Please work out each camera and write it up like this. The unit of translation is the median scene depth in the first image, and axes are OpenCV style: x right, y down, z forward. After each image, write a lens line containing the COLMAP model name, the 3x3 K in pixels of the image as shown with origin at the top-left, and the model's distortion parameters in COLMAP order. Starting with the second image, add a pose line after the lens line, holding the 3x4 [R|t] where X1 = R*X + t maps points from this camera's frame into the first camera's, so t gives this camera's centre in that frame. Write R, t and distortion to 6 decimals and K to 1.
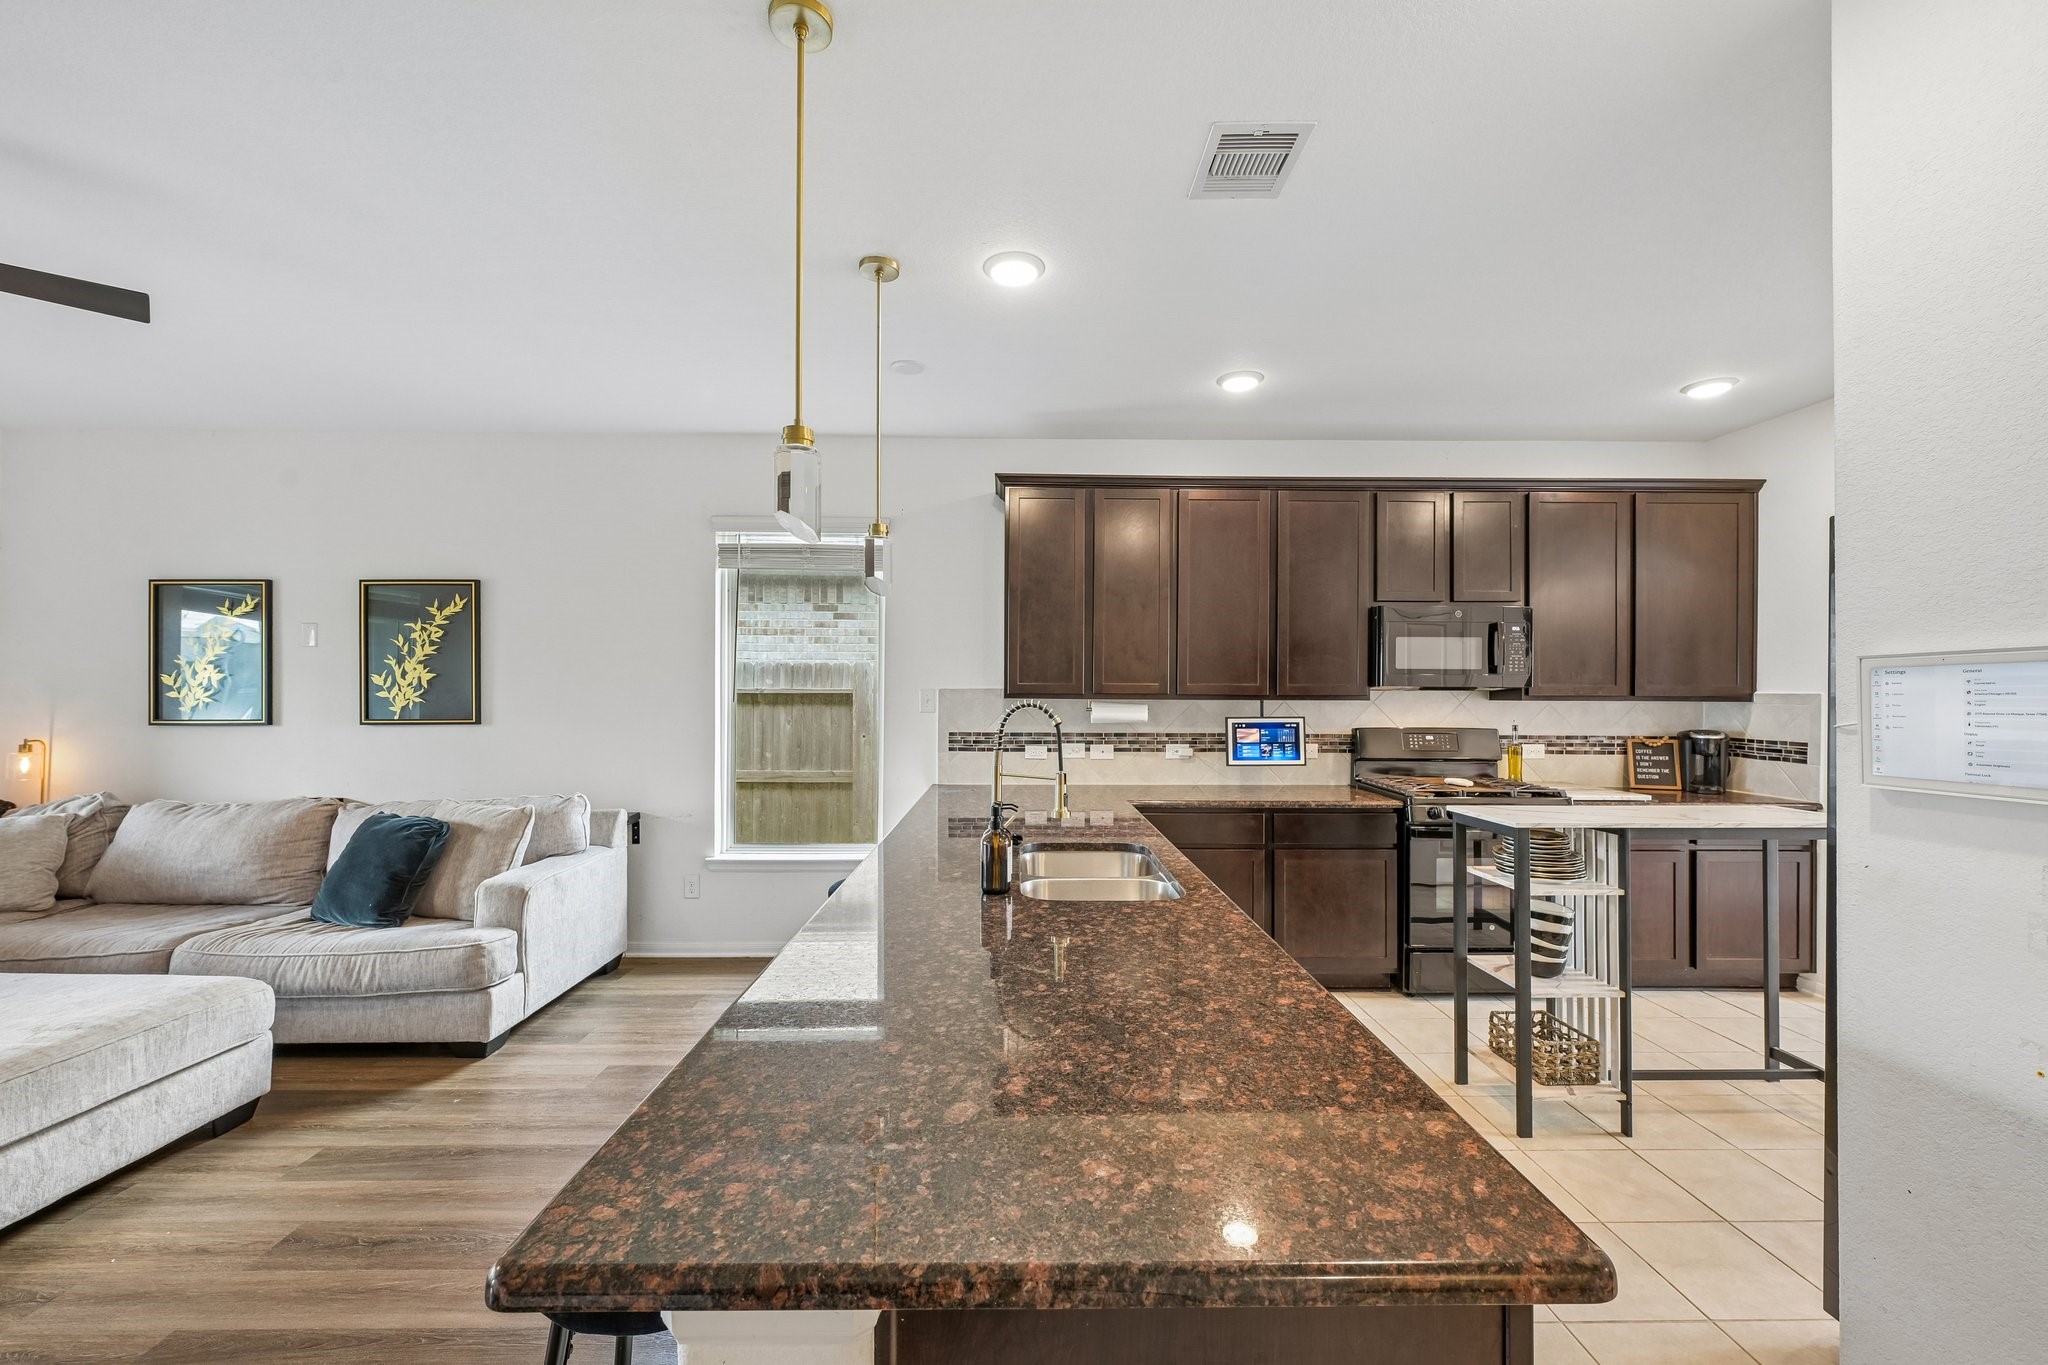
lens RADIAL K [[812.9, 0, 1023.1], [0, 812.9, 691.4], [0, 0, 1]] dist [-0.001021, 0.000450]
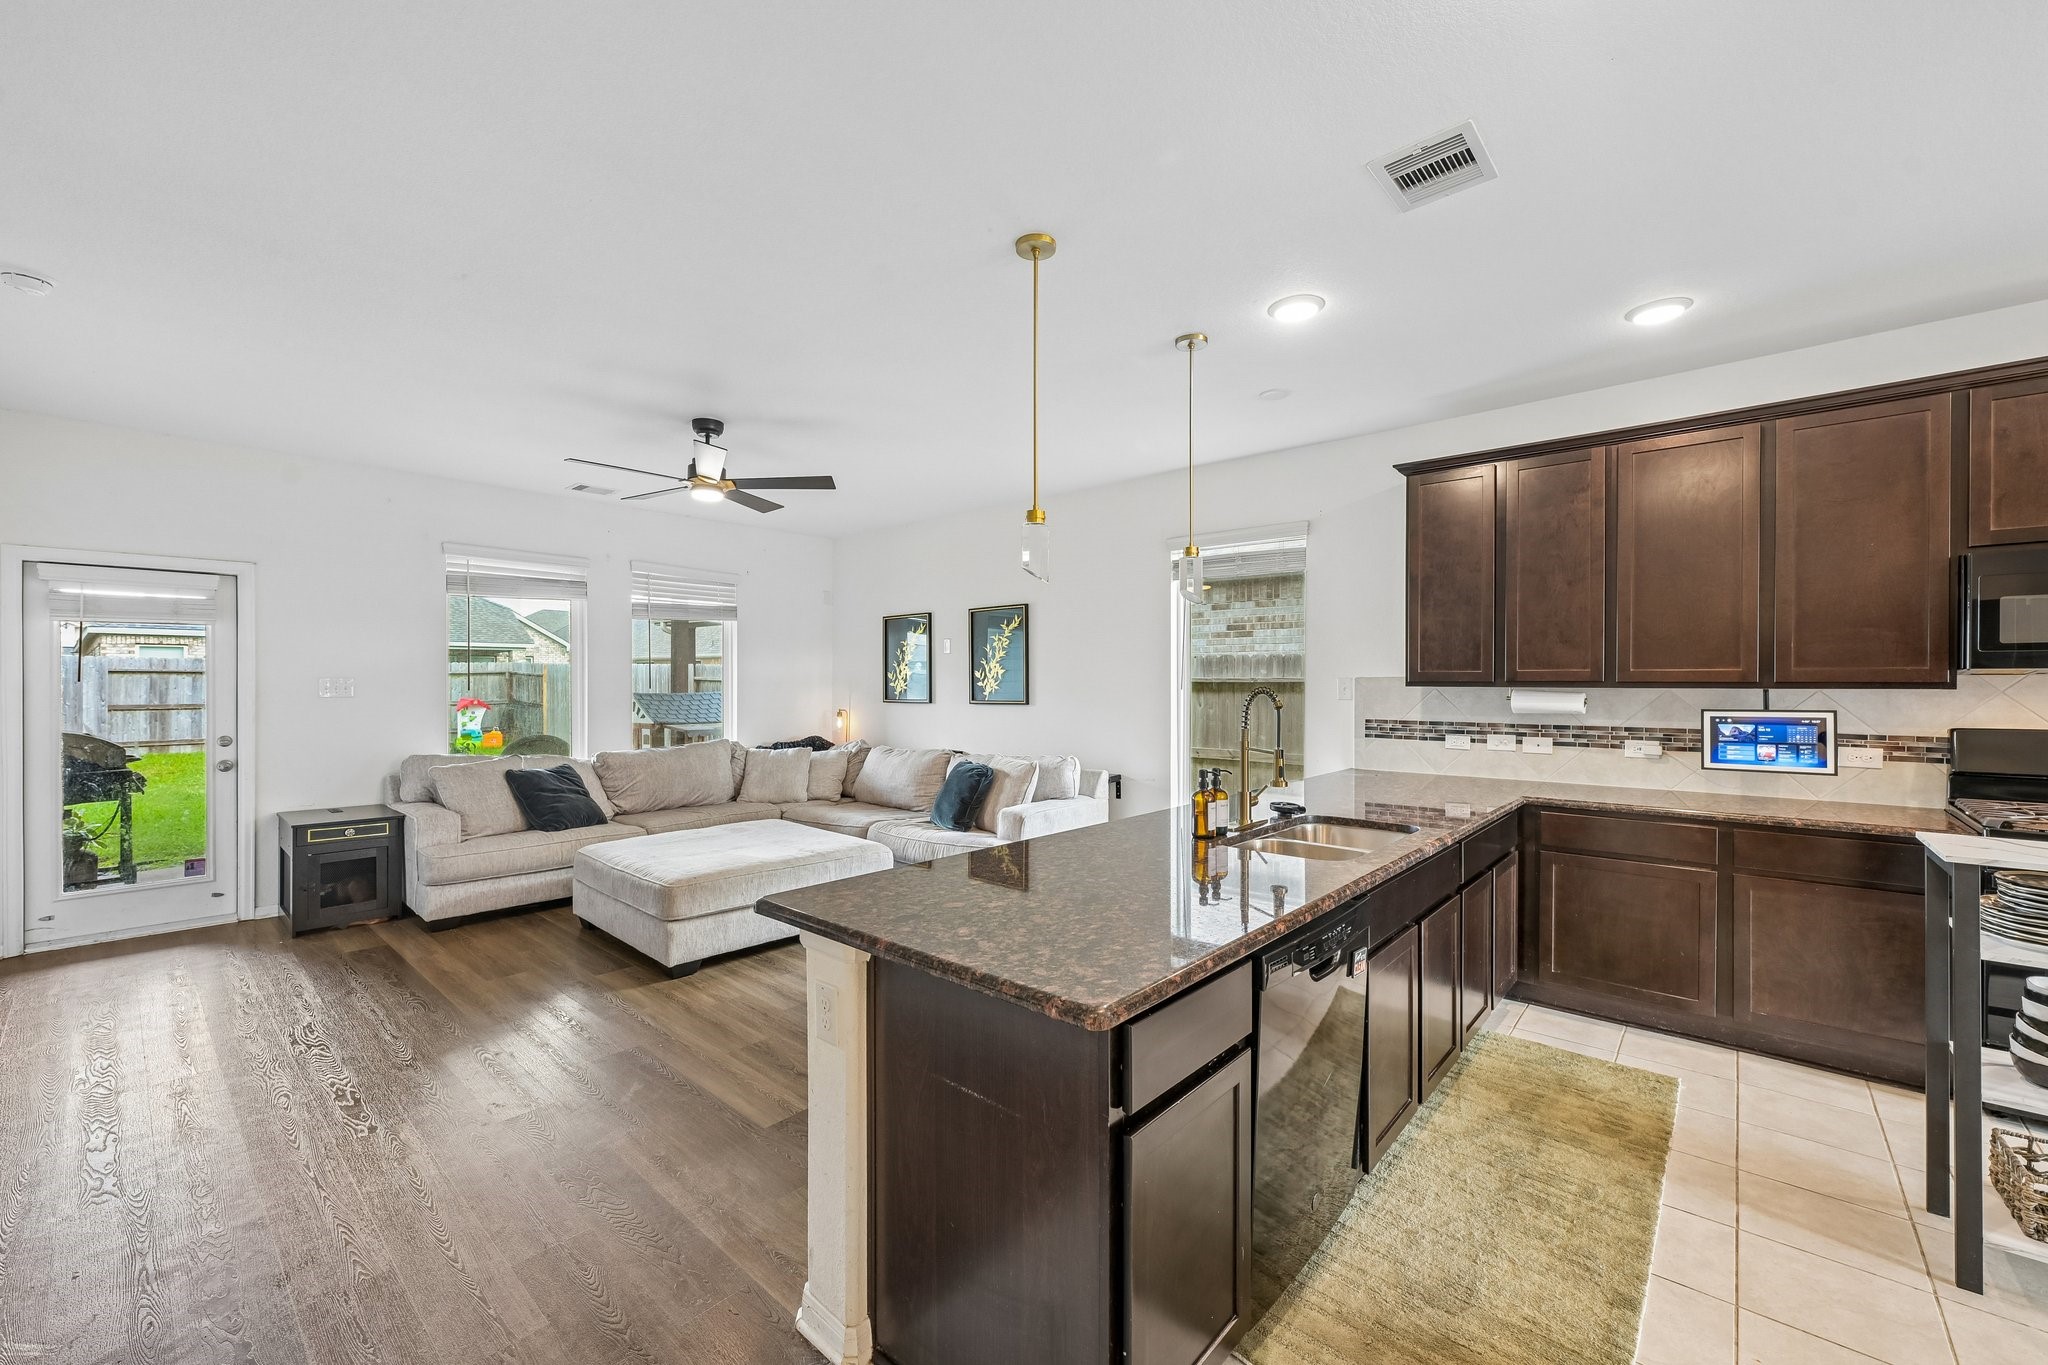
lens RADIAL K [[812.9, 0, 1024.2], [0, 812.9, 683.9], [0, 0, 1]] dist [-0.001021, 0.000450]
pose [[0.739567, -0.002262, -0.673079, 0.288902], [0.005203, 0.999984, 0.002357, 0.000521], [0.673063, -0.005245, 0.739567, -0.061443]]
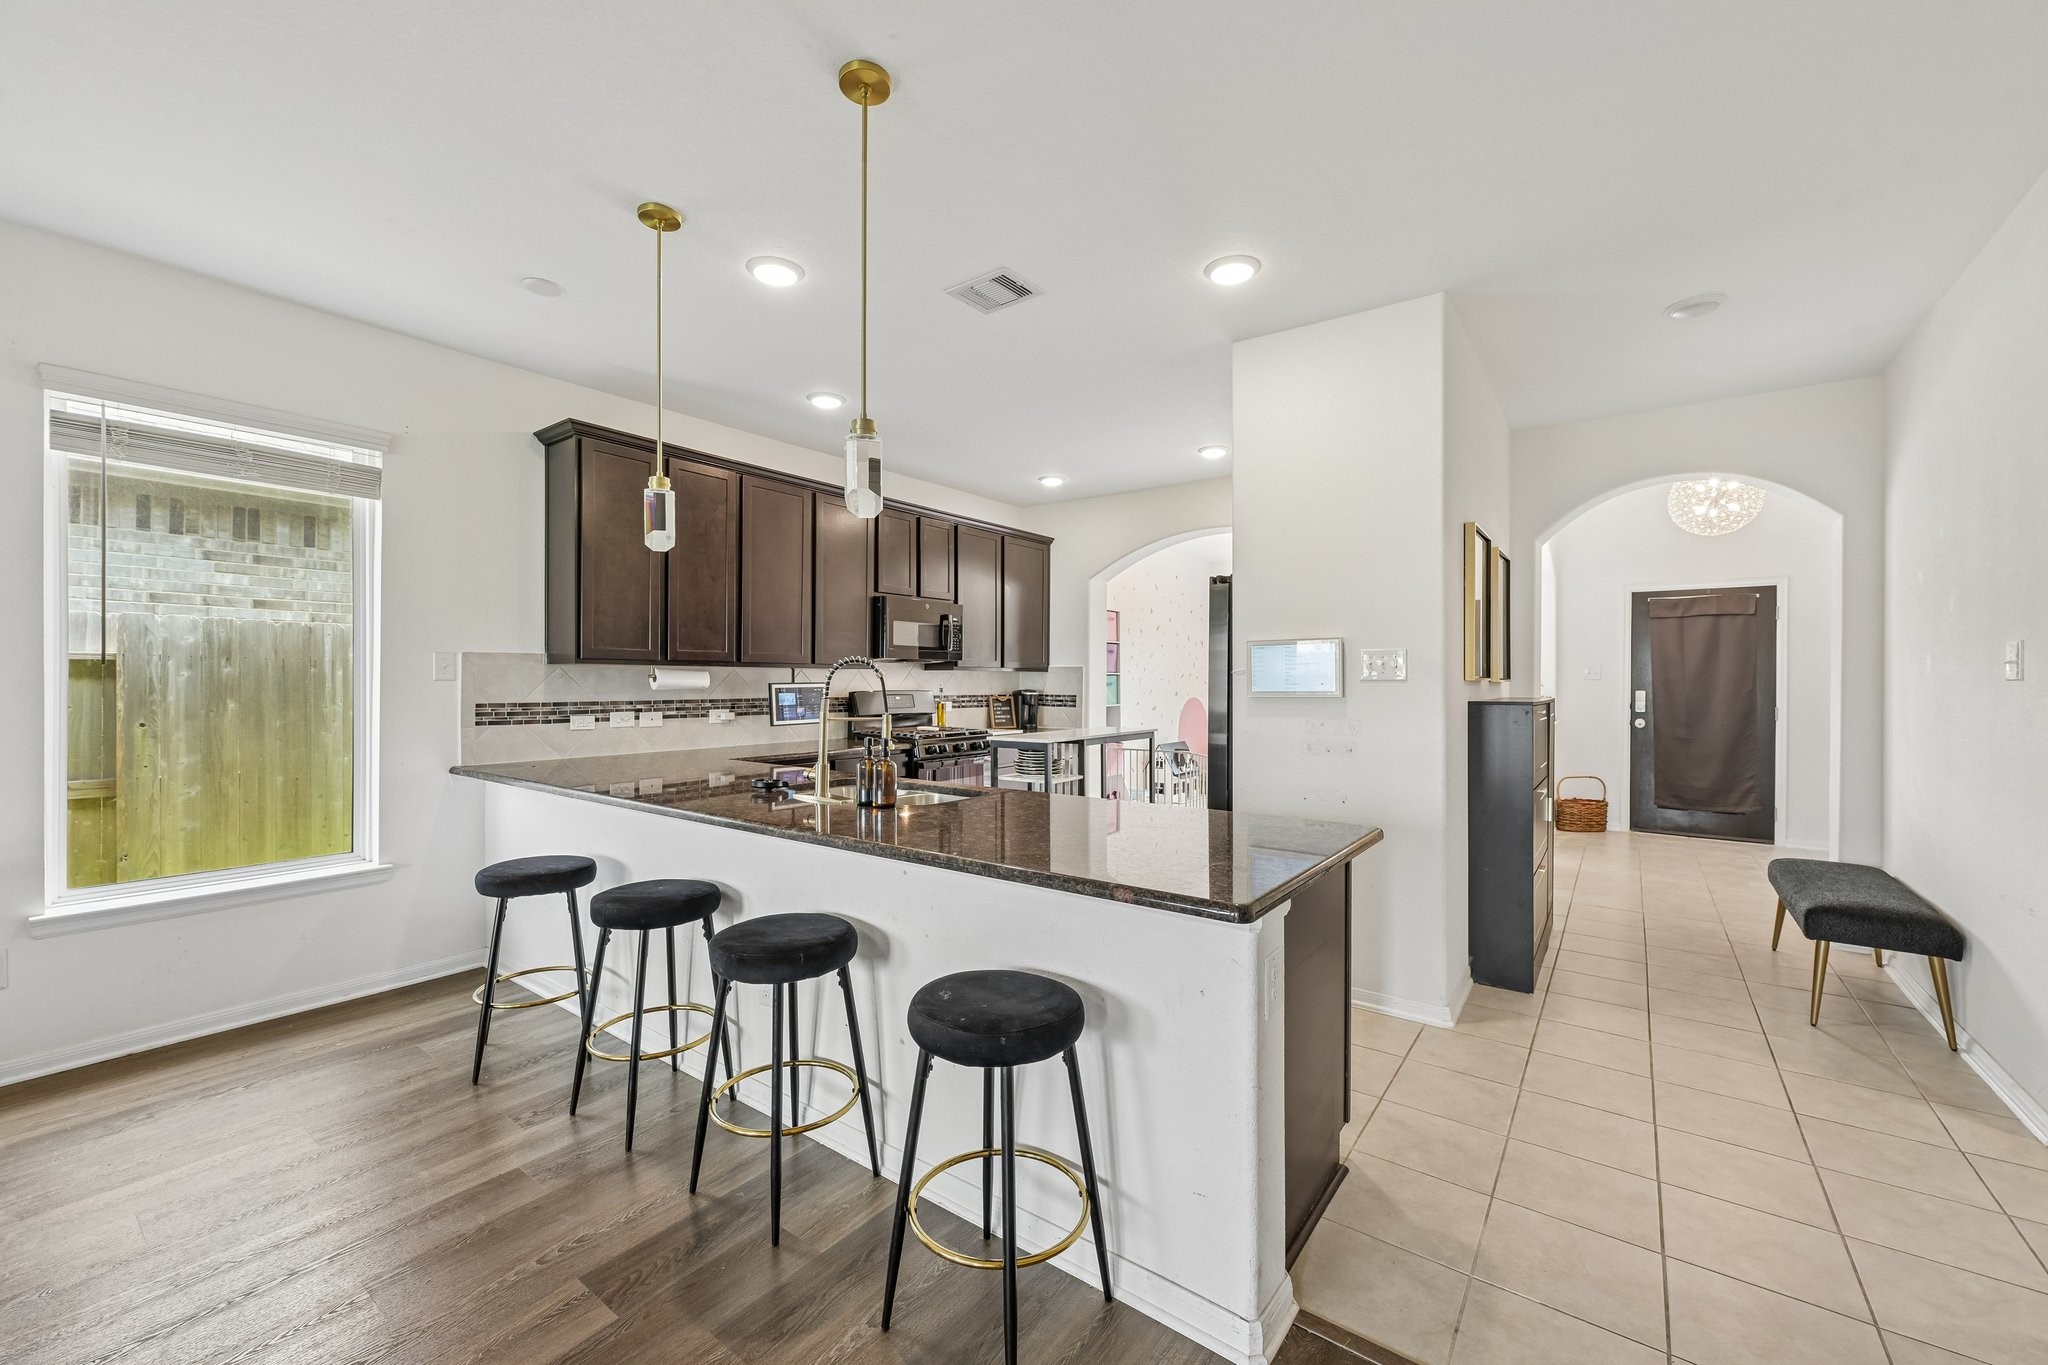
lens RADIAL K [[812.9, 0, 1027.4], [0, 812.9, 682.7], [0, 0, 1]] dist [-0.001021, 0.000450]
pose [[0.605570, -0.005309, 0.795774, -0.421513], [-0.001540, 0.999968, 0.007843, 0.021097], [-0.795790, -0.005975, 0.605543, 0.031209]]
